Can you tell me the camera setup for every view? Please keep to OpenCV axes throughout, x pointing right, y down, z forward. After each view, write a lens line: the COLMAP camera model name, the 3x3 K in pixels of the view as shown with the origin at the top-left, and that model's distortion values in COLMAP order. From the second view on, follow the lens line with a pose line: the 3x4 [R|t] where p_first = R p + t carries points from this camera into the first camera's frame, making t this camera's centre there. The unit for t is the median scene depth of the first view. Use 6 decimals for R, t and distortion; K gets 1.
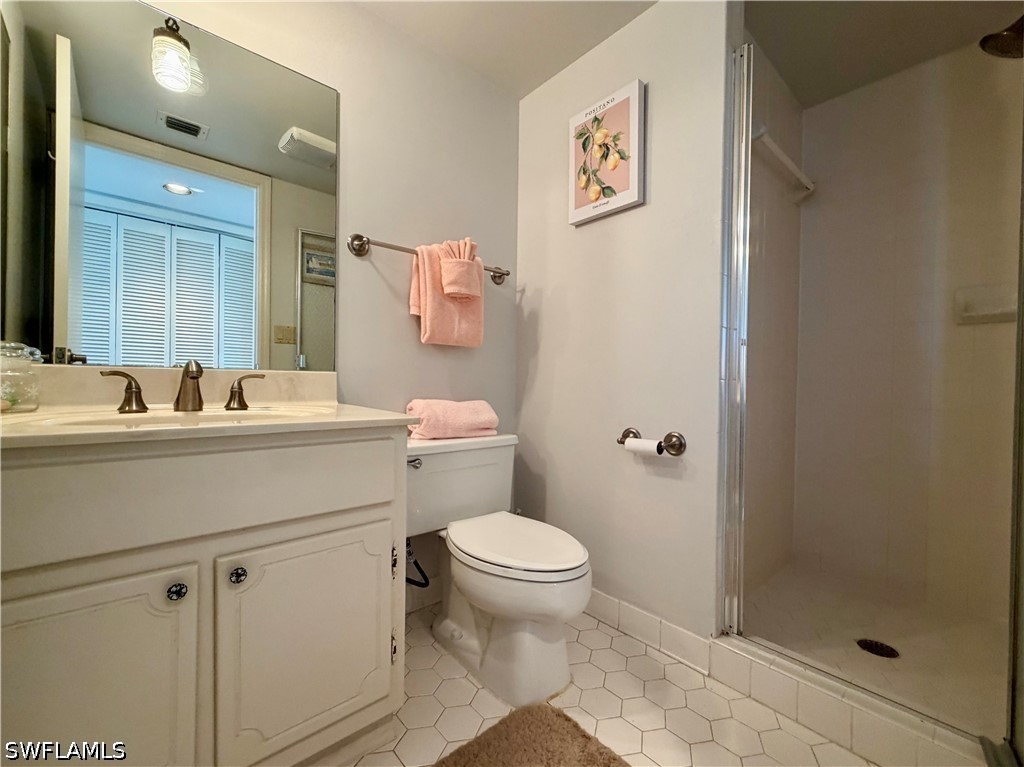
lens RADIAL K [[430.0, 0, 512.0], [0, 430.0, 383.5], [0, 0, 1]] dist [-0.002575, -0.000116]
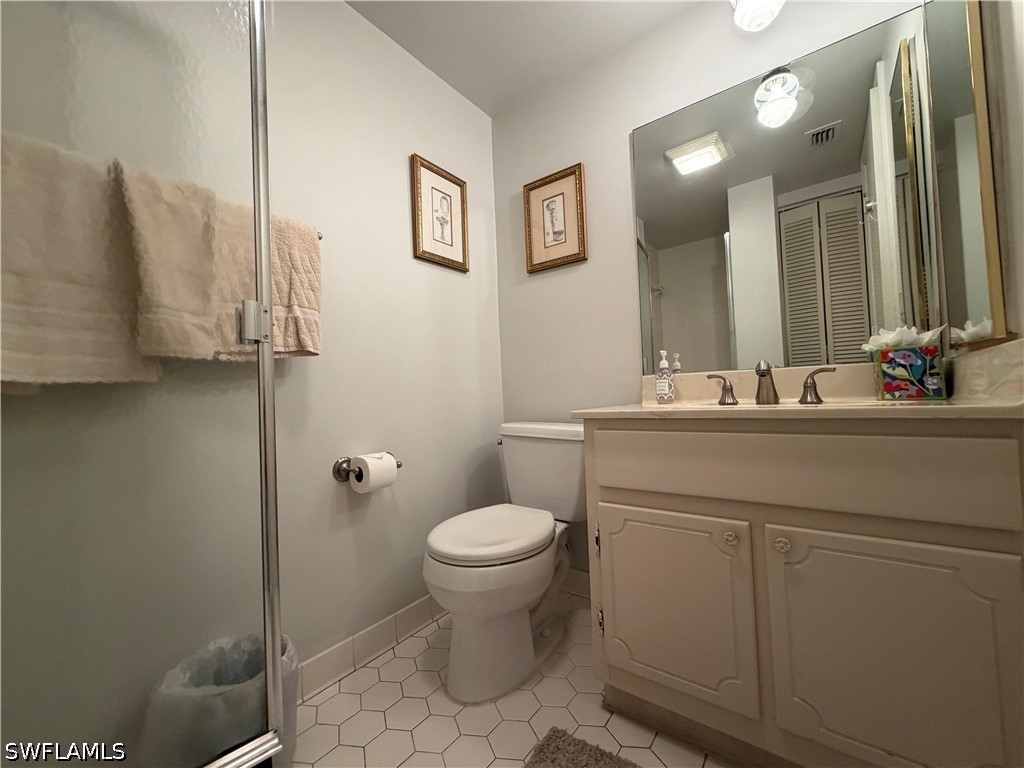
lens RADIAL K [[410.7, 0, 511.7], [0, 410.7, 386.2], [0, 0, 1]] dist [0.000252, 0.000064]
pose [[0.194251, -0.031997, -0.980430, 0.224606], [0.053137, 0.998344, -0.022053, 0.001023], [0.979512, -0.047813, 0.195629, 0.067734]]
